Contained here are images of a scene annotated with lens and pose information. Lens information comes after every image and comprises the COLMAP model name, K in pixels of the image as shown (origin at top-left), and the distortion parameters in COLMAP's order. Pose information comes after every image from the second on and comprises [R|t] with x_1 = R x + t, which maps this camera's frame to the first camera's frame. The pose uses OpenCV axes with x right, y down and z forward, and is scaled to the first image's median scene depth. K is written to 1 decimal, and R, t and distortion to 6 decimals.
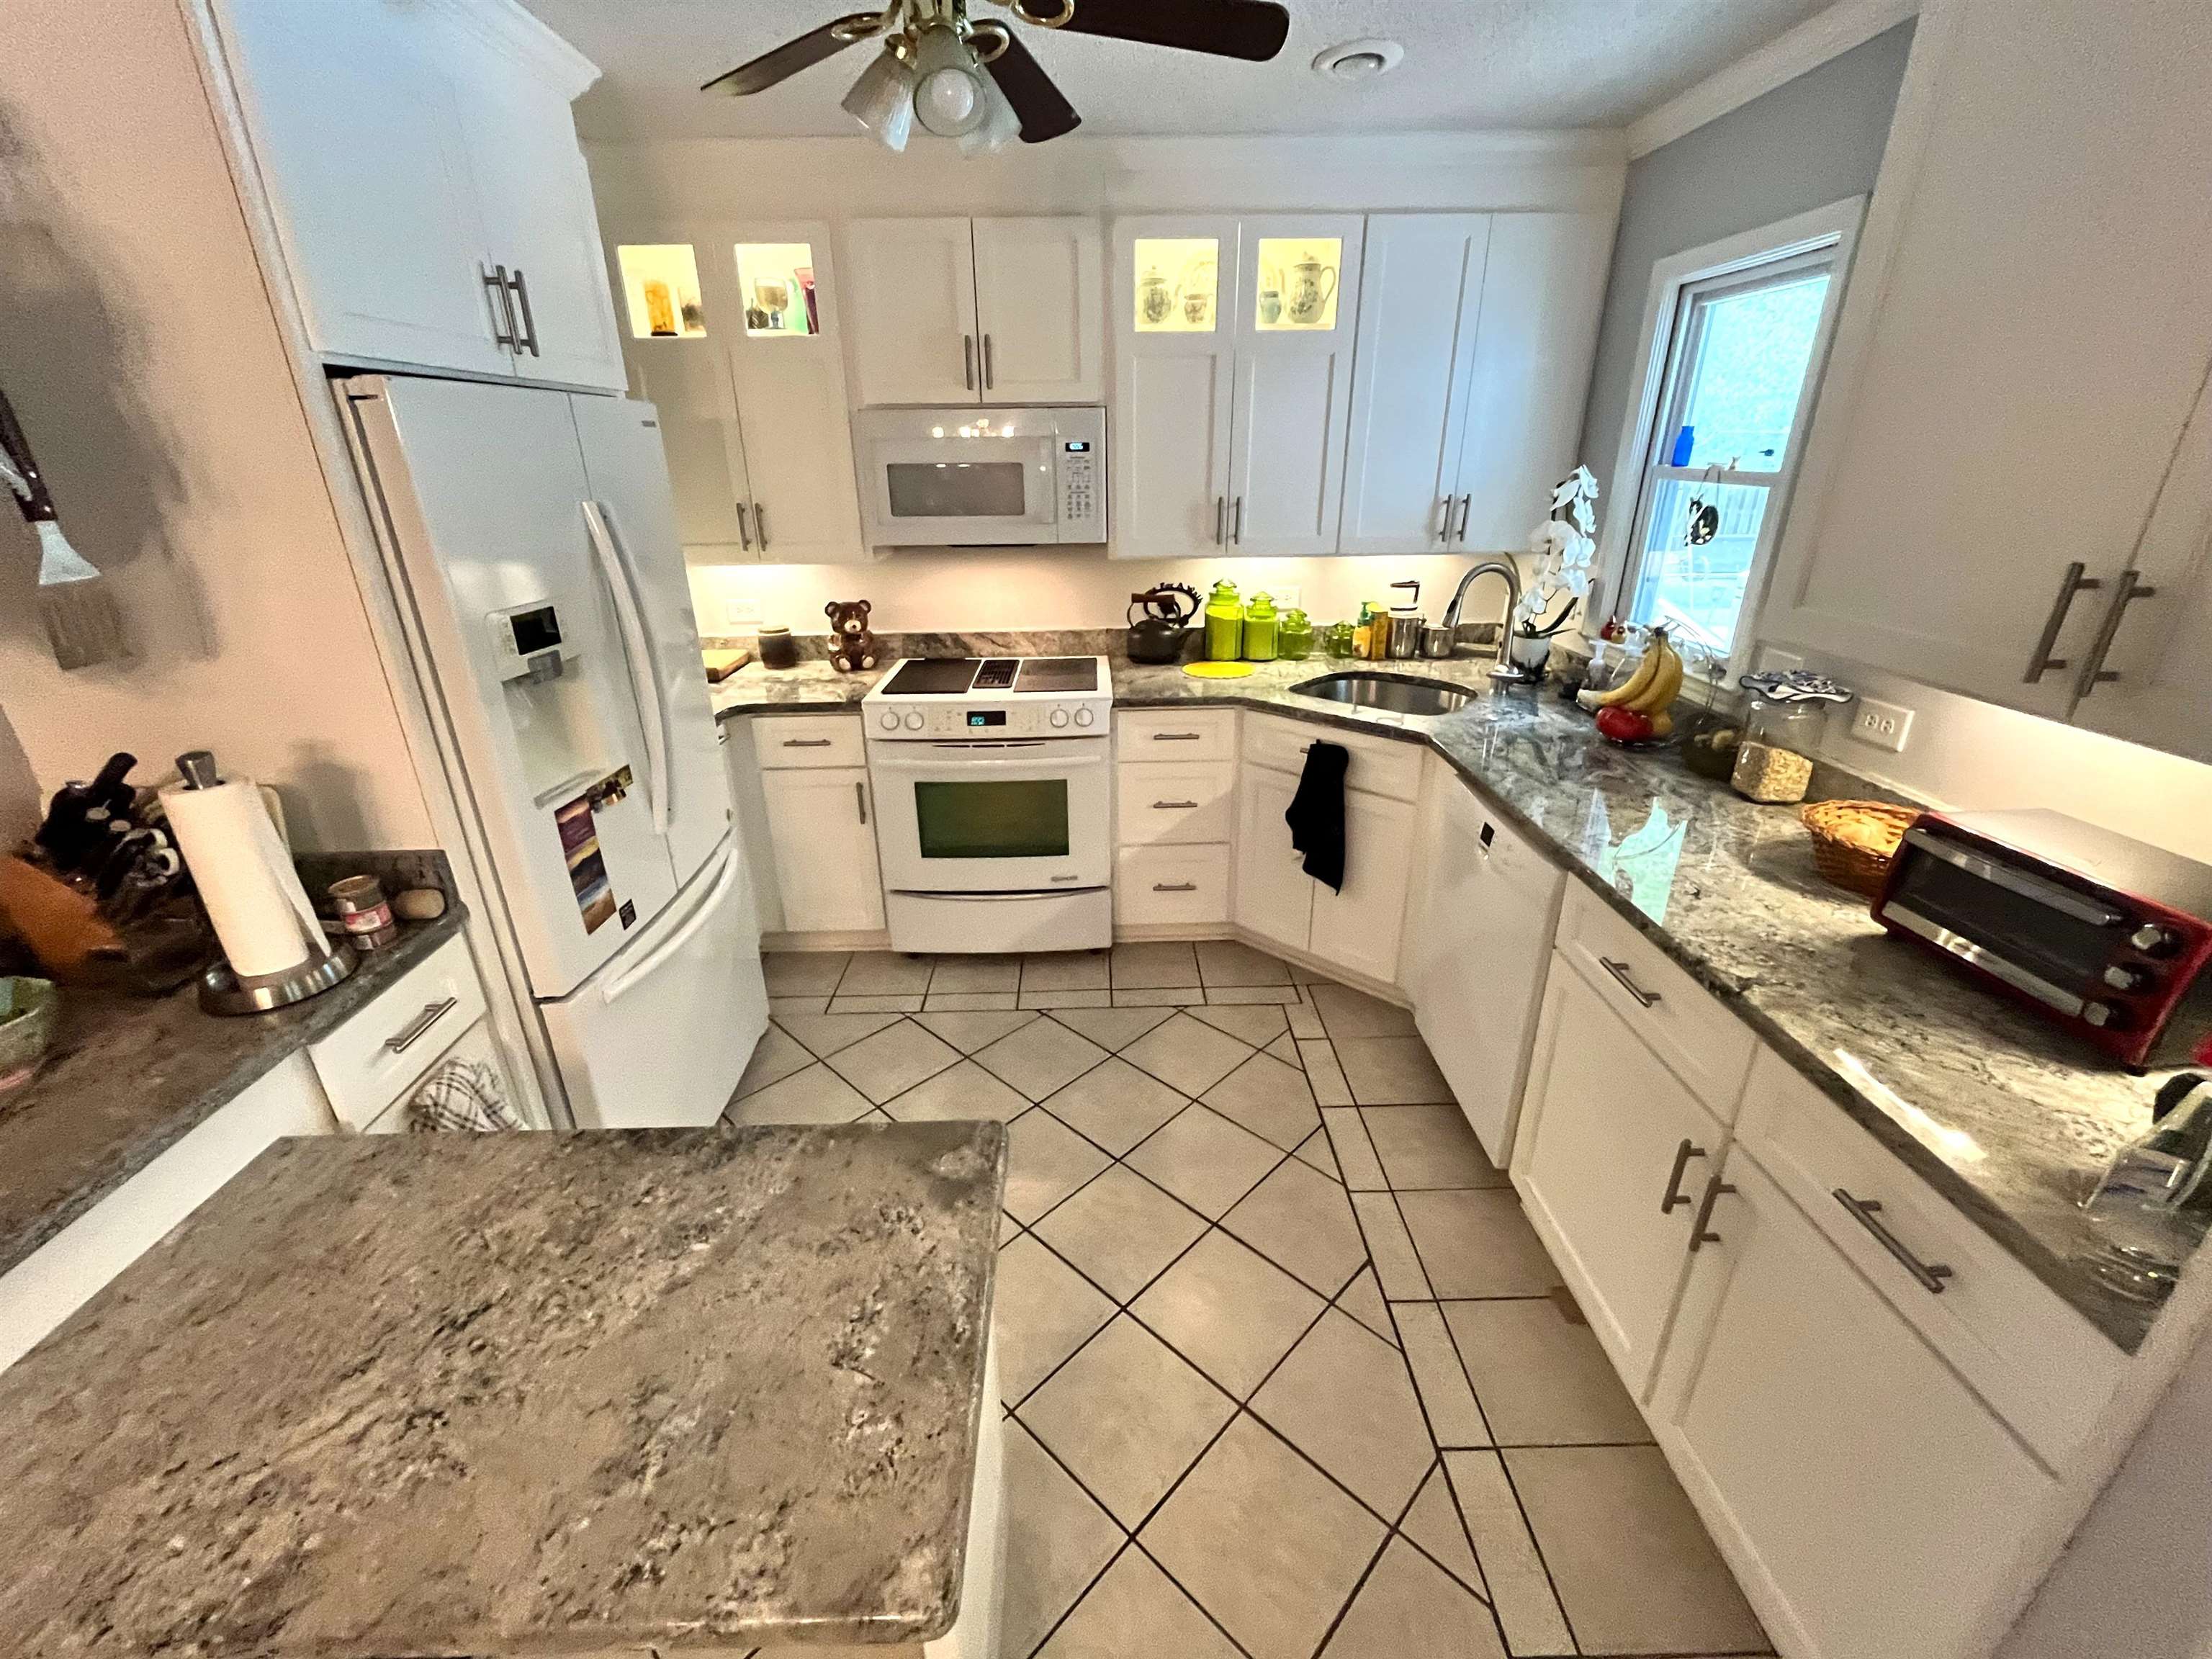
lens RADIAL K [[911.8, 0, 1105.4], [0, 911.8, 829.4], [0, 0, 1]] dist [-0.003421, 0.000638]
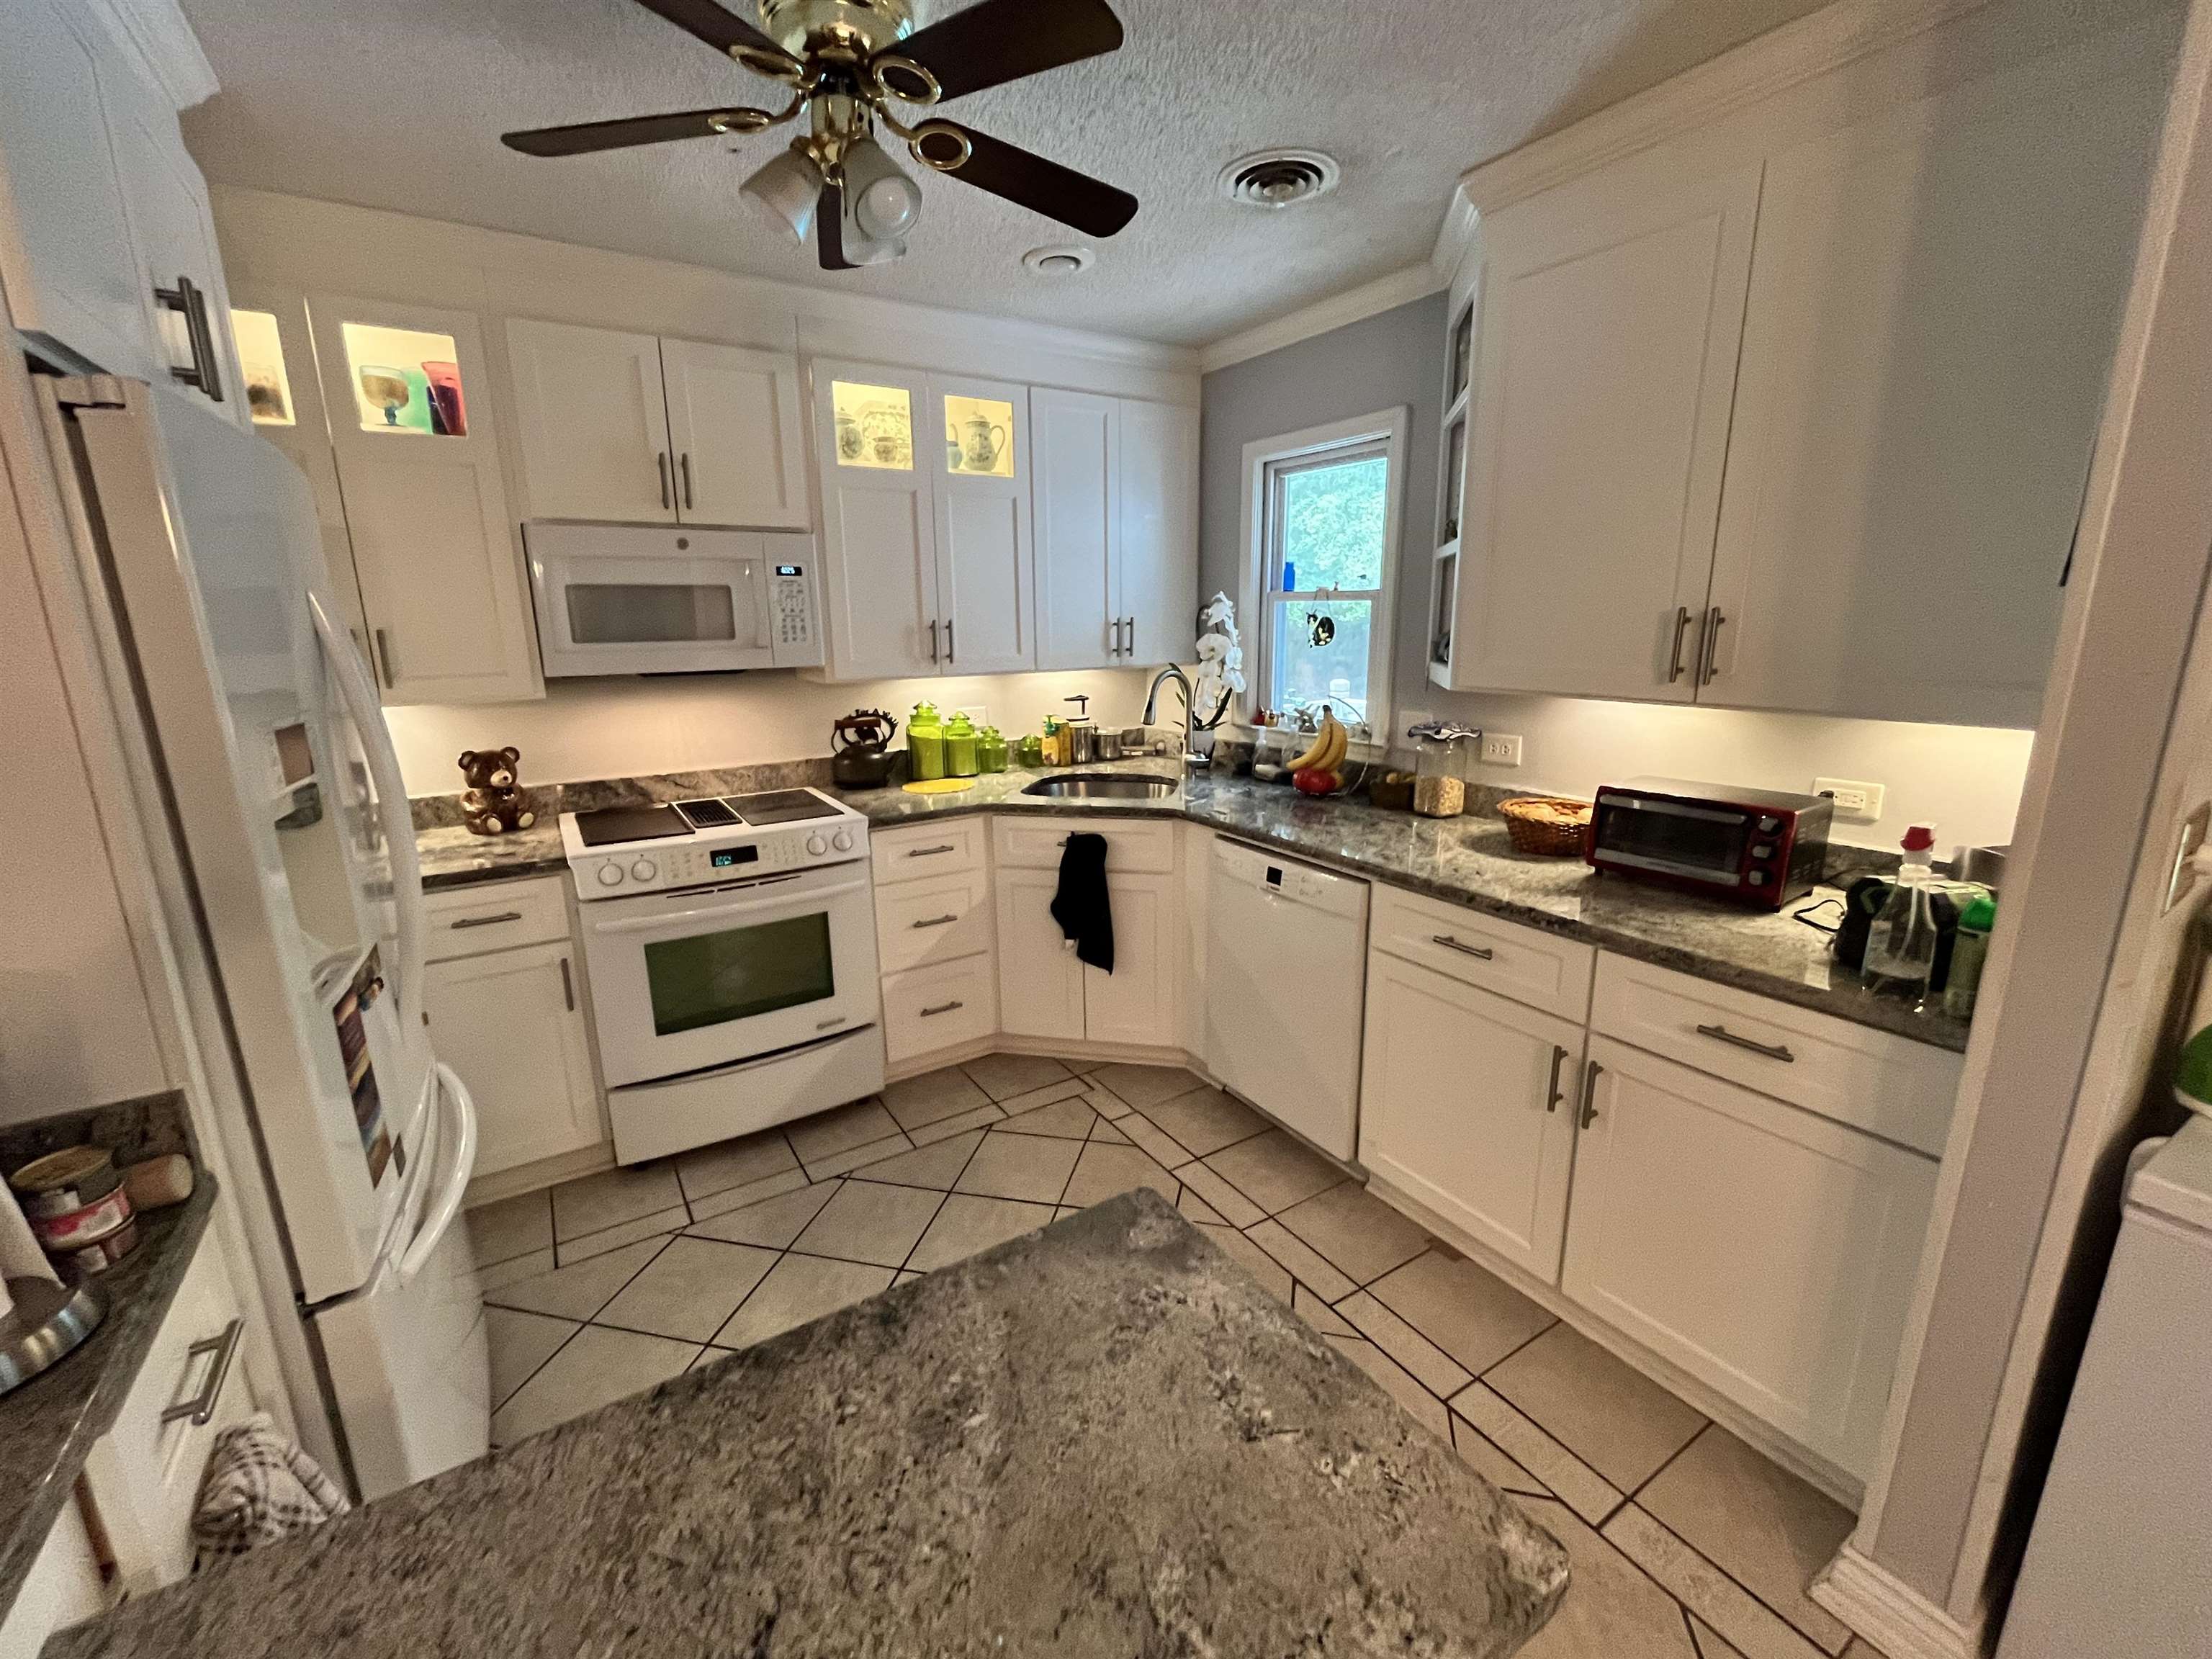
lens RADIAL K [[911.8, 0, 1105.1], [0, 911.8, 827.9], [0, 0, 1]] dist [-0.003421, 0.000638]
pose [[0.854544, -0.118555, 0.505667, -0.432990], [0.203611, 0.972135, -0.116169, 0.045536], [-0.477804, 0.202231, 0.854872, 0.103965]]
